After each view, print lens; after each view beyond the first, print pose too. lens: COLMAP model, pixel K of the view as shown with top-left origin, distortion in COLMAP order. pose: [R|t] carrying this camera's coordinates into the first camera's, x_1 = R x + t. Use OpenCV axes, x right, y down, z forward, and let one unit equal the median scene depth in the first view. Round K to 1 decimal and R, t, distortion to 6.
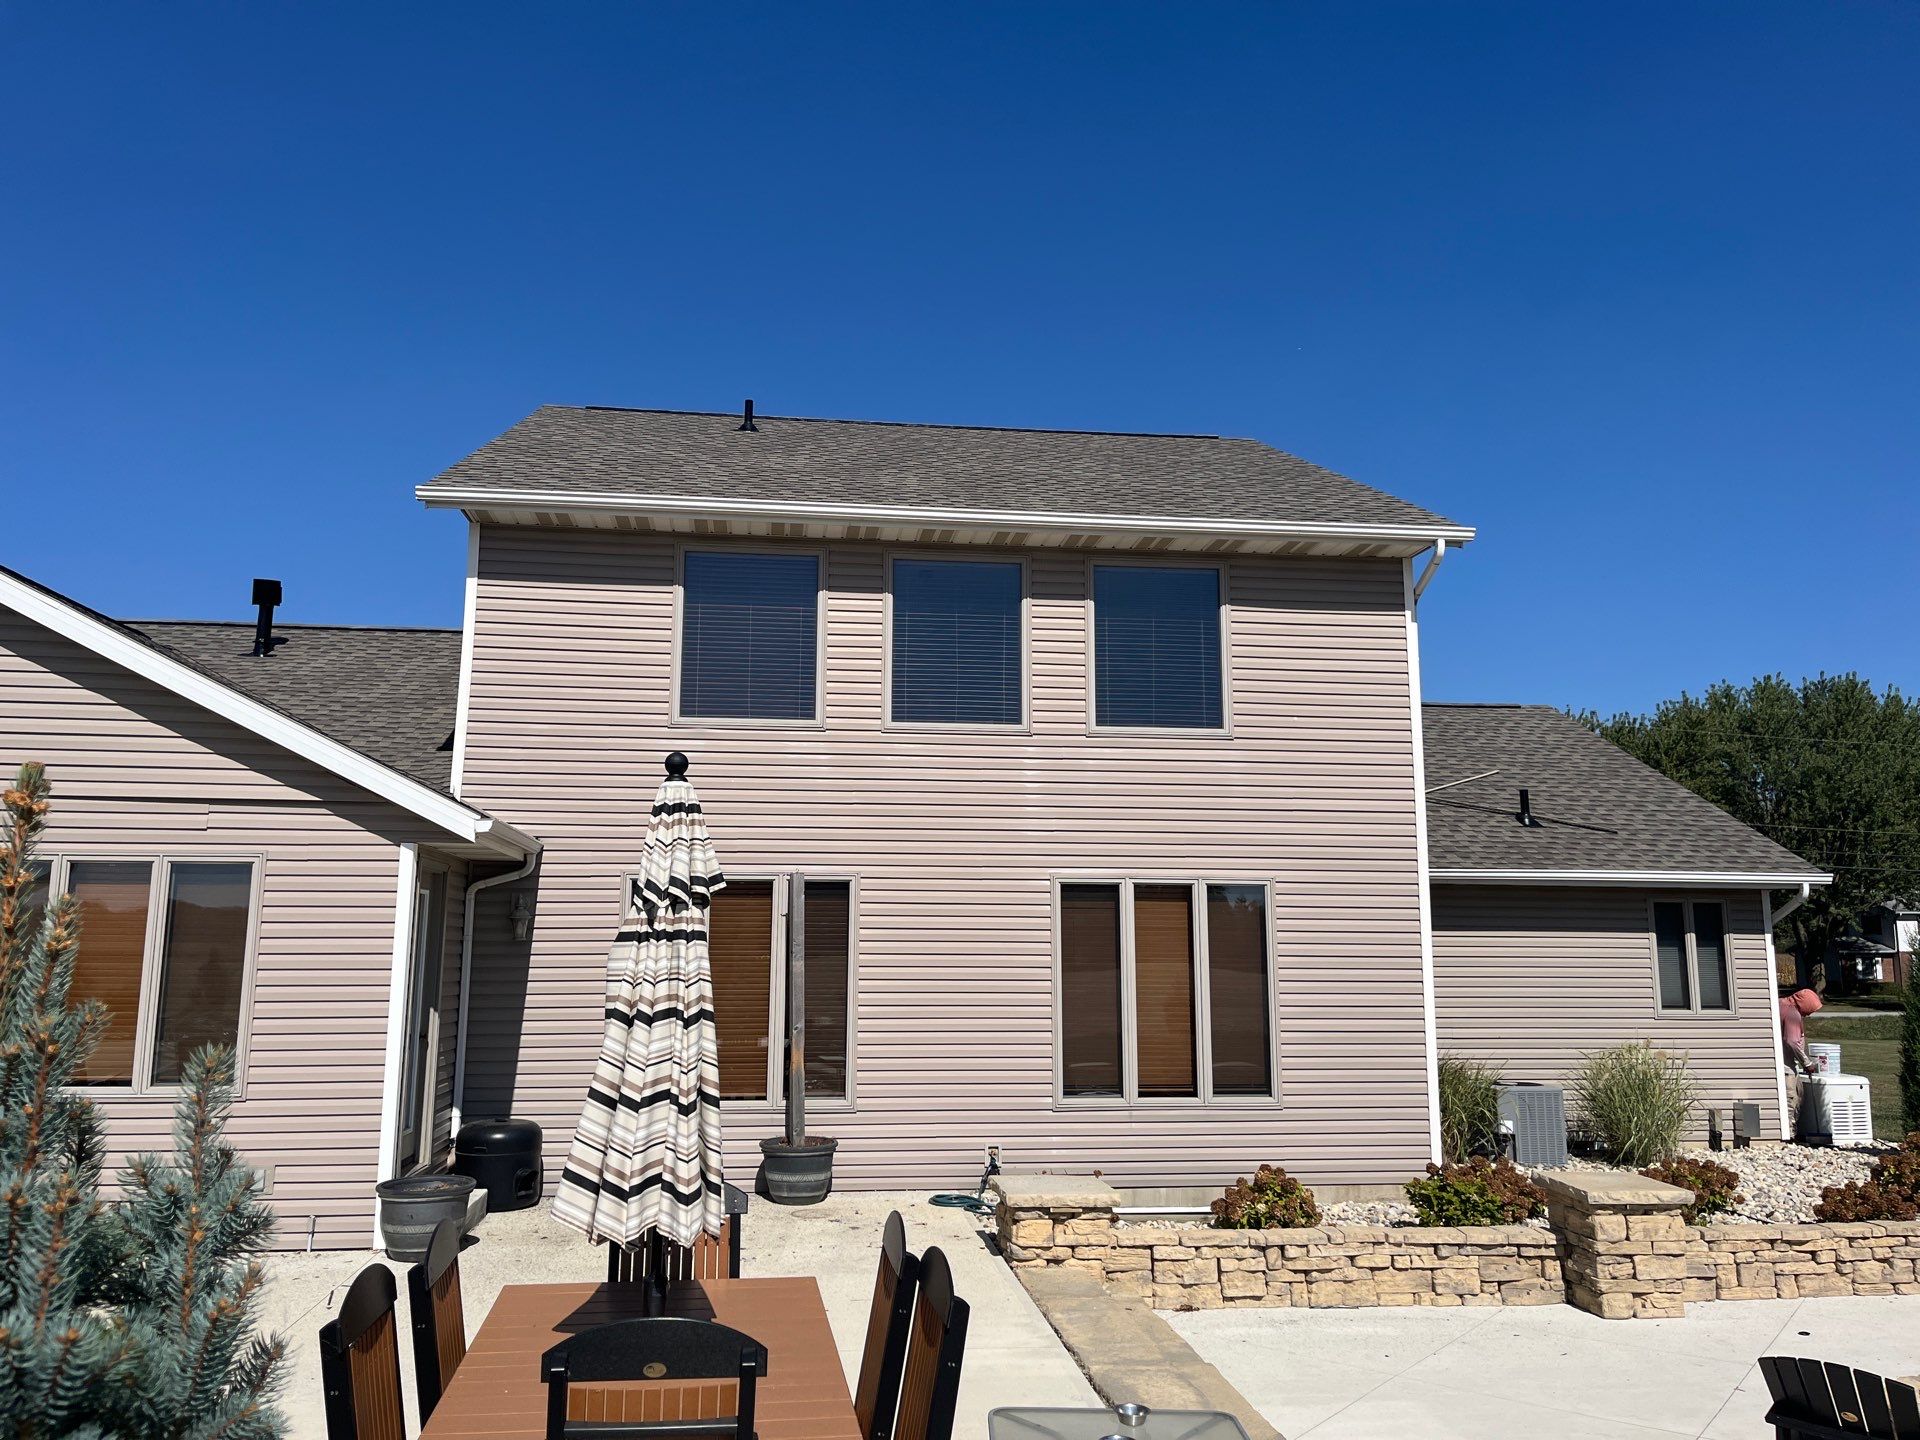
lens RADIAL K [[1467.8, 0, 957.7], [0, 1467.8, 705.4], [0, 0, 1]] dist [0.073853, -0.106068]
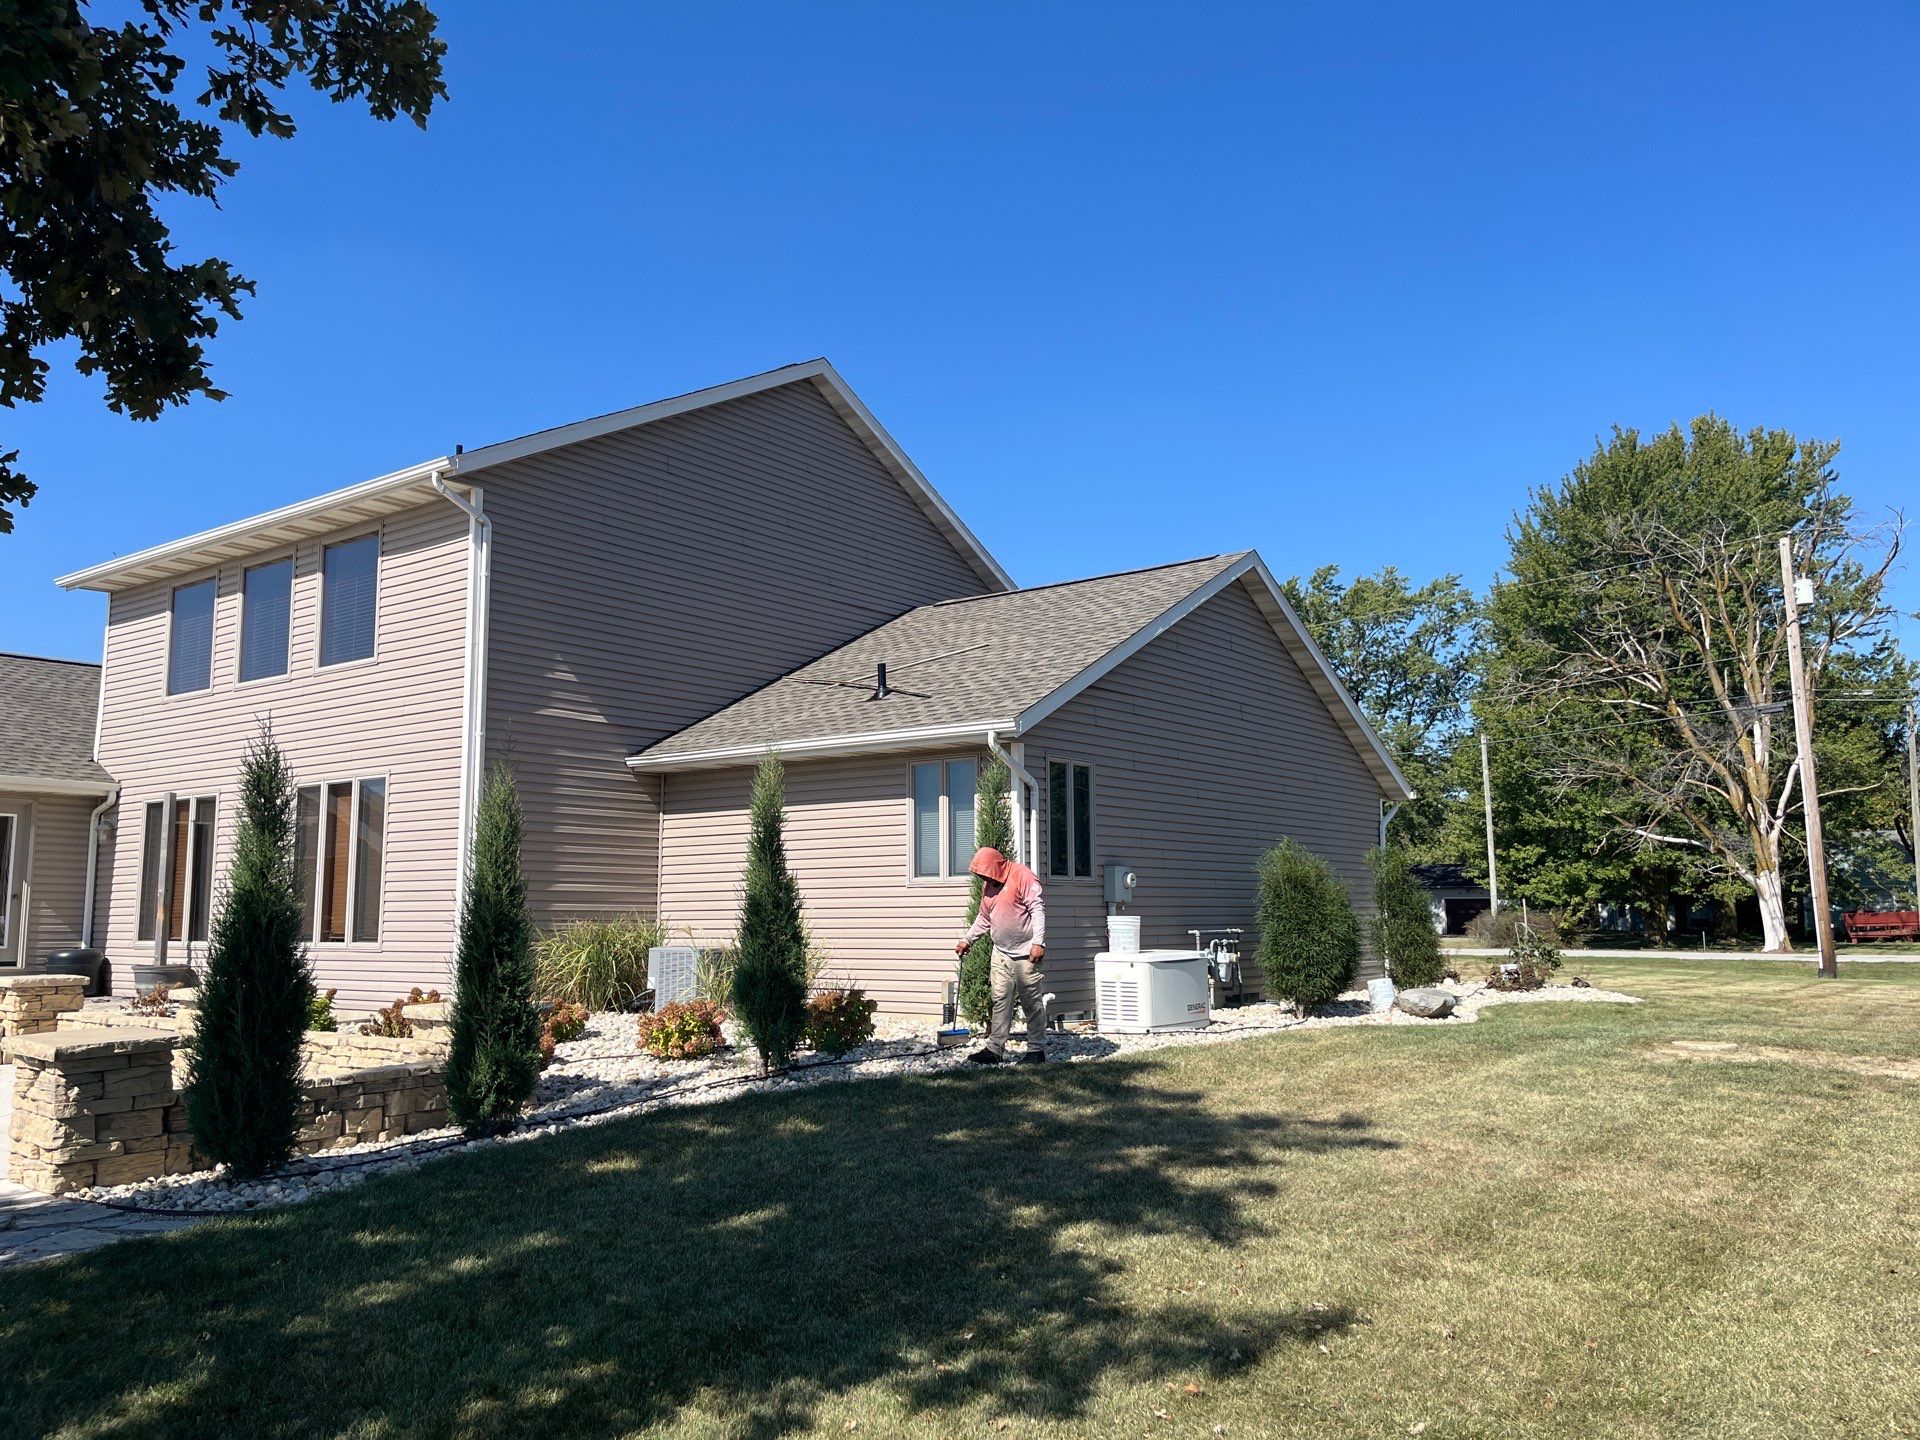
lens RADIAL K [[1484.3, 0, 960.0], [0, 1484.3, 720.0], [0, 0, 1]] dist [0.045729, -0.084402]
pose [[0.732638, -0.100540, -0.673152, 1.444850], [0.121609, 0.992451, -0.015875, 0.155605], [0.669667, -0.070231, 0.739334, 0.402599]]
